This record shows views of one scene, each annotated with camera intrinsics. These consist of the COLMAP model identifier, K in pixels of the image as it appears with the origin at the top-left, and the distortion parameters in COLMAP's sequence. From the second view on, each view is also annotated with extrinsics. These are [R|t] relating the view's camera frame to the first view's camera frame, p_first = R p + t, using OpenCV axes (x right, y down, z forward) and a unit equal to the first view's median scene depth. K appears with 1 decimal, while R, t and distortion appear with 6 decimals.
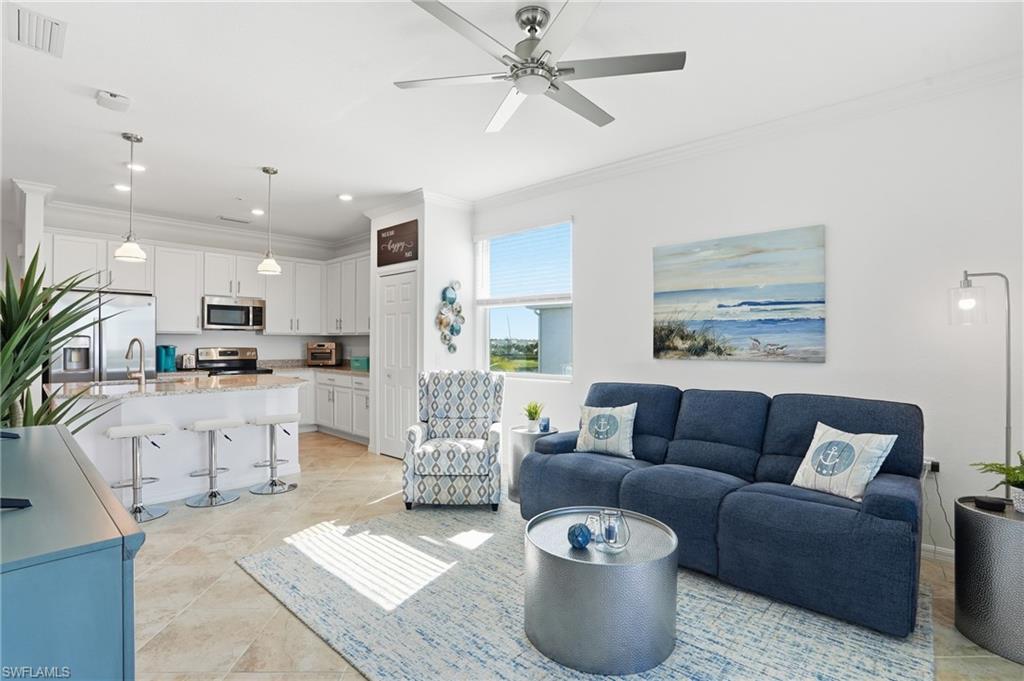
lens RADIAL K [[481.2, 0, 508.2], [0, 481.2, 346.8], [0, 0, 1]] dist [-0.062805, 0.020512]
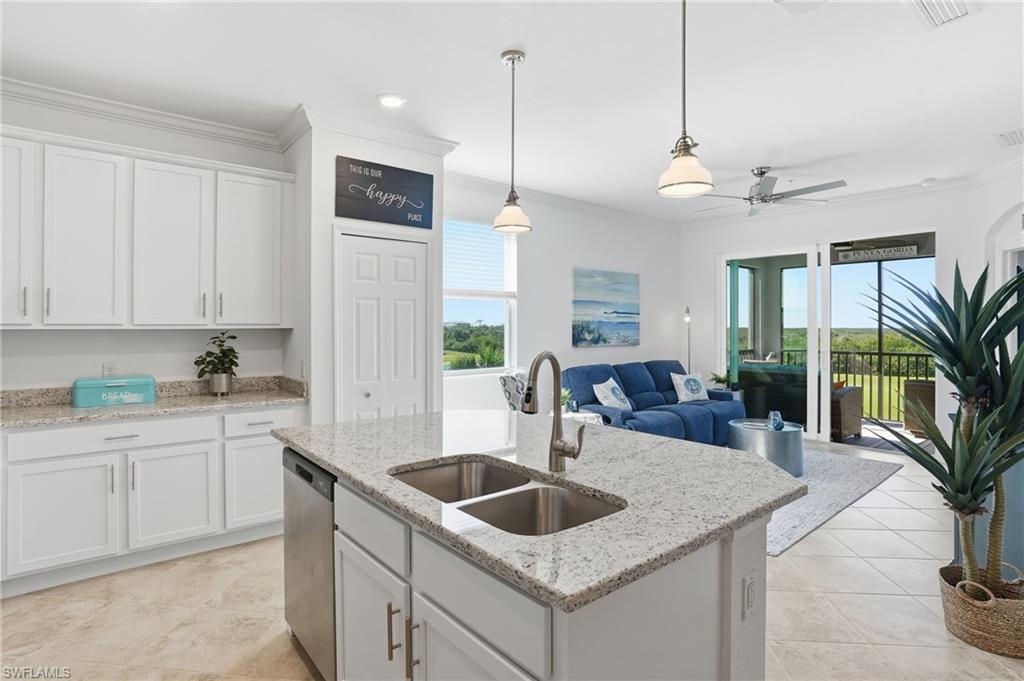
lens RADIAL K [[520.1, 0, 507.8], [0, 520.1, 326.9], [0, 0, 1]] dist [-0.051928, 0.020399]
pose [[0.137585, -0.003162, 0.990485, -1.272983], [0.010640, 0.999942, 0.001714, -0.041475], [-0.990433, 0.010303, 0.137610, 1.018563]]
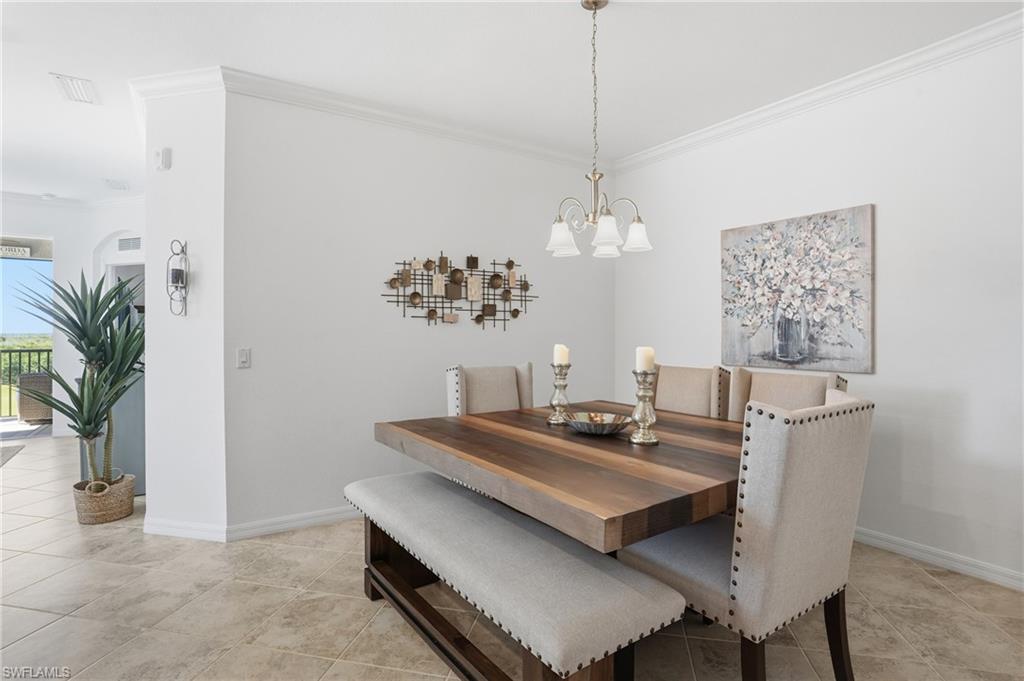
lens RADIAL K [[520.1, 0, 514.1], [0, 520.1, 331.9], [0, 0, 1]] dist [-0.051928, 0.020399]
pose [[-0.971328, -0.003393, 0.237720, -1.536294], [-0.000539, 0.999927, 0.012069, -0.016404], [-0.237743, 0.011595, -0.971259, 1.243776]]
